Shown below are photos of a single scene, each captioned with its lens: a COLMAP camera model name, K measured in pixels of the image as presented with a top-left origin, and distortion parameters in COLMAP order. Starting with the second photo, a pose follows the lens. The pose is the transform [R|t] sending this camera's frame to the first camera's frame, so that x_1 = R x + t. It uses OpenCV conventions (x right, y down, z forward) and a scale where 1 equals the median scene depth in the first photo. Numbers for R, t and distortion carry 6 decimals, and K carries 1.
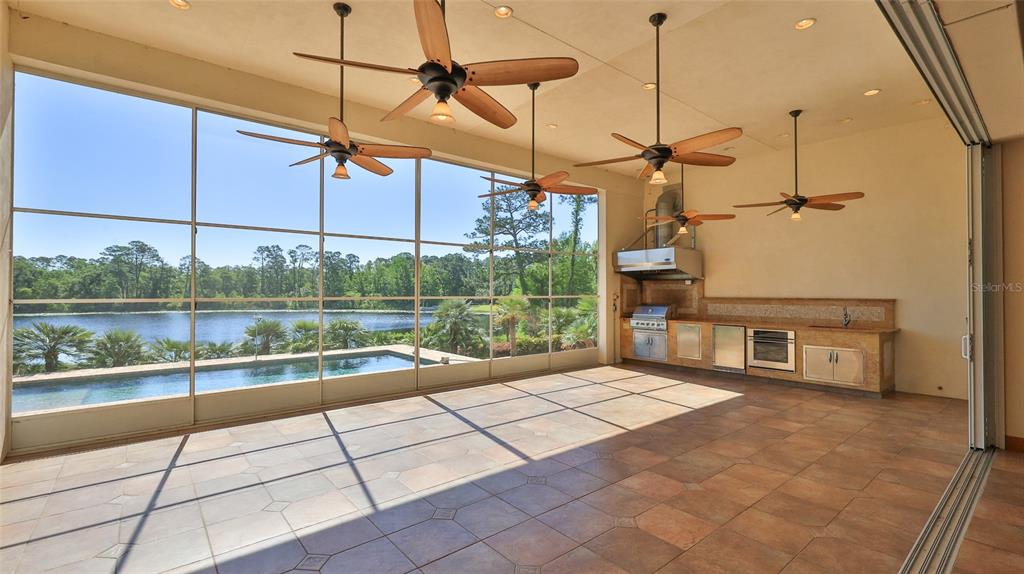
lens RADIAL K [[453.4, 0, 506.6], [0, 453.4, 285.1], [0, 0, 1]] dist [-0.000118, -0.000184]
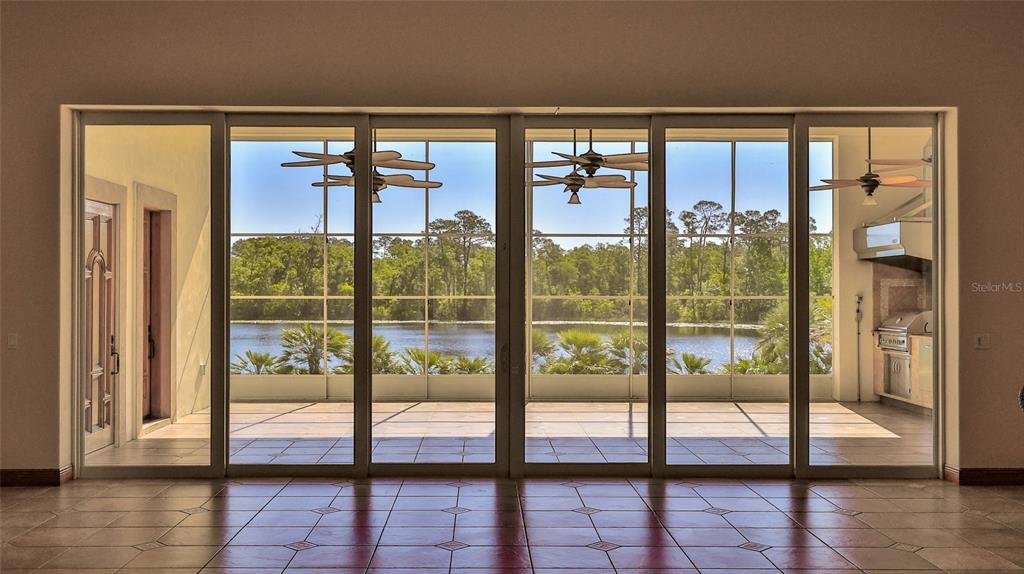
lens RADIAL K [[940.1, 0, 482.1], [0, 940.1, 284.2], [0, 0, 1]] dist [0.002446, 0.002250]
pose [[0.778317, -0.003898, -0.627859, 0.414475], [0.009558, 0.999938, 0.005640, -0.004710], [0.627799, -0.010391, 0.778306, -0.239872]]
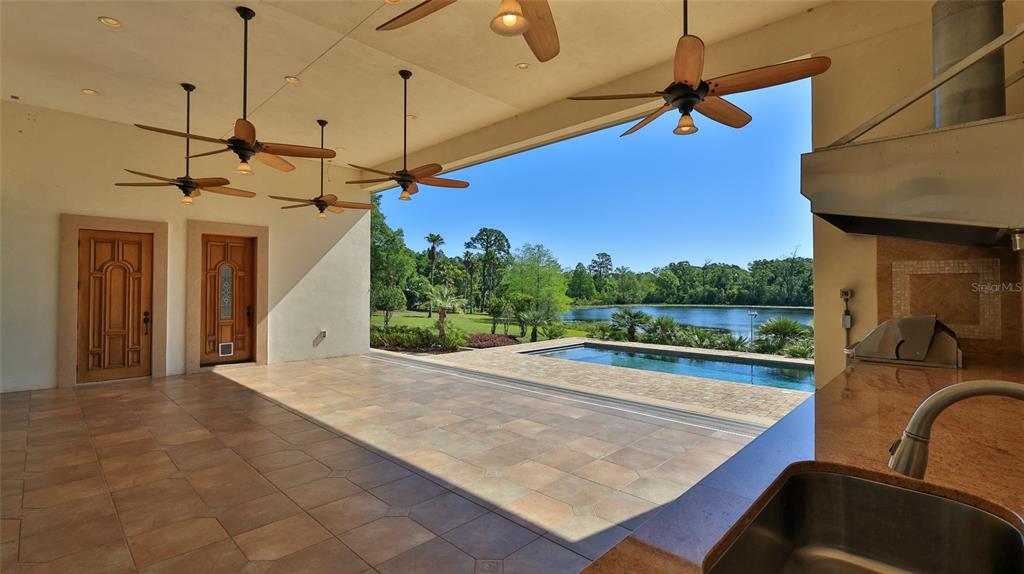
lens RADIAL K [[453.4, 0, 506.6], [0, 453.4, 285.1], [0, 0, 1]] dist [-0.000118, -0.000184]
pose [[0.117488, -0.008221, -0.993040, 0.383799], [0.012161, 0.999903, -0.006839, 0.010531], [0.993000, -0.011272, 0.117576, 0.400655]]
